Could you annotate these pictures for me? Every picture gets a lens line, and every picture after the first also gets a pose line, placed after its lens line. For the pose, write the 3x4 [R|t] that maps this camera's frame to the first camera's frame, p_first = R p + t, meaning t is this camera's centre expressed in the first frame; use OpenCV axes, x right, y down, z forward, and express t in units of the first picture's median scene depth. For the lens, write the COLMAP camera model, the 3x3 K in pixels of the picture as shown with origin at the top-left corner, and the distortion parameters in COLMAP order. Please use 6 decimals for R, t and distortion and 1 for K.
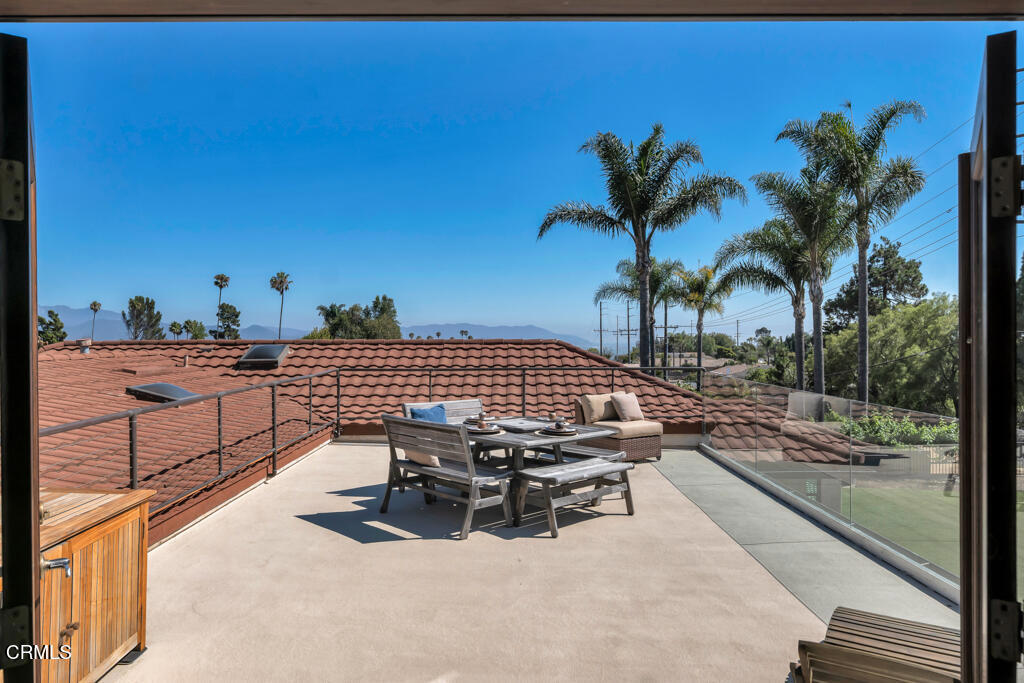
lens RADIAL K [[691.7, 0, 512.0], [0, 691.7, 341.5], [0, 0, 1]] dist [0.000899, -0.000115]
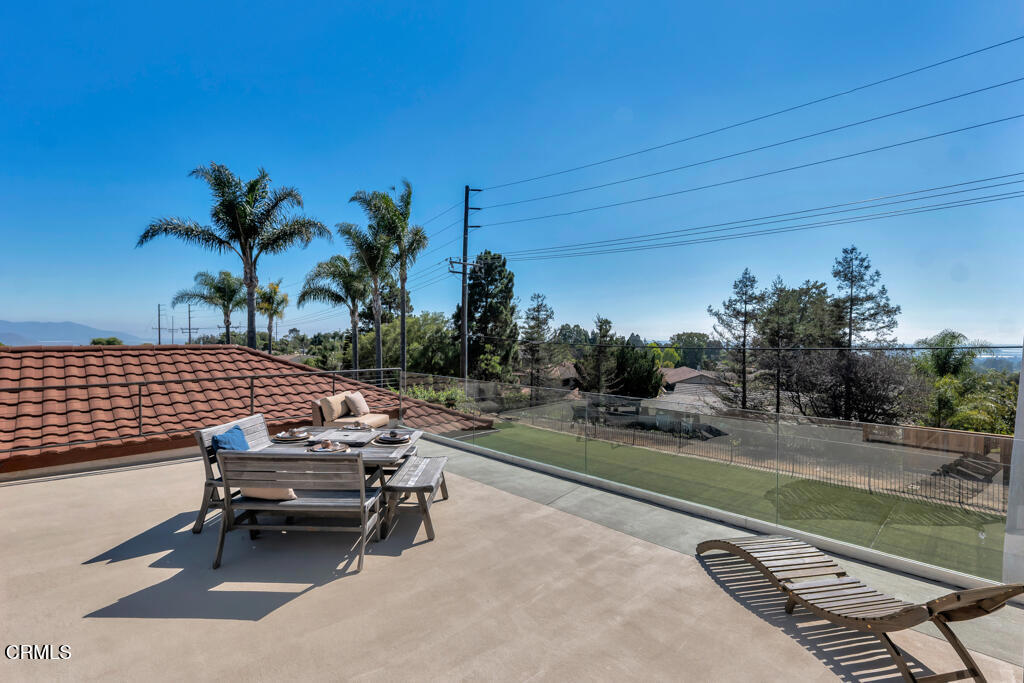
lens RADIAL K [[468.2, 0, 509.1], [0, 468.2, 339.3], [0, 0, 1]] dist [0.003146, 0.000067]
pose [[0.709893, 0.001203, 0.704309, -0.070284], [-0.003681, 0.999991, 0.002001, -0.006675], [-0.704300, -0.004013, 0.709891, 0.073249]]
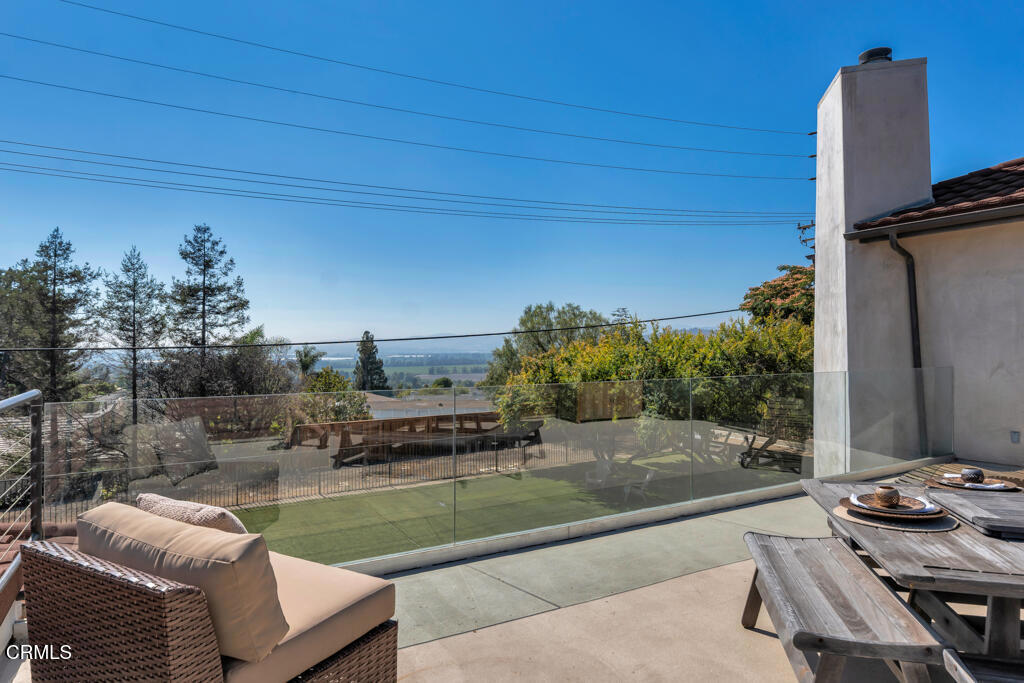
lens RADIAL K [[592.8, 0, 512.0], [0, 592.8, 341.5], [0, 0, 1]] dist [-0.003103, 0.000612]
pose [[-0.495997, 0.003685, 0.868316, -0.029410], [0.005800, 0.999983, -0.000931, 0.005207], [-0.868305, 0.004575, -0.496010, 0.314037]]
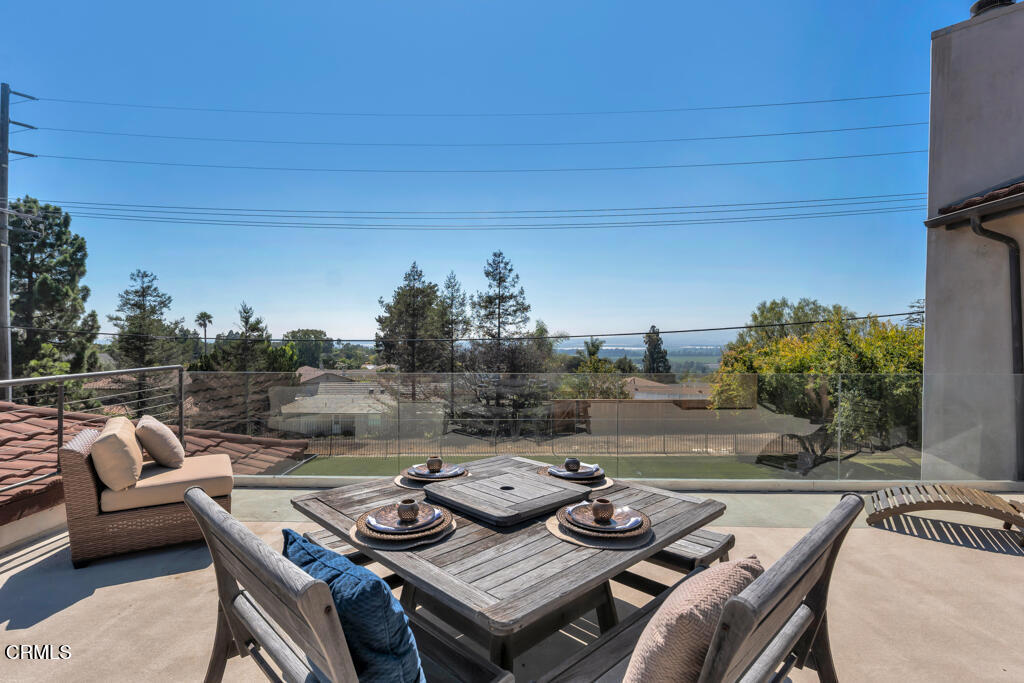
lens RADIAL K [[497.0, 0, 506.8], [0, 497.0, 346.2], [0, 0, 1]] dist [0.001316, 0.000845]
pose [[0.021526, -0.020486, 0.999558, -0.073785], [0.004211, 0.999783, 0.020400, 0.003018], [-0.999759, 0.003770, 0.021608, 0.223639]]
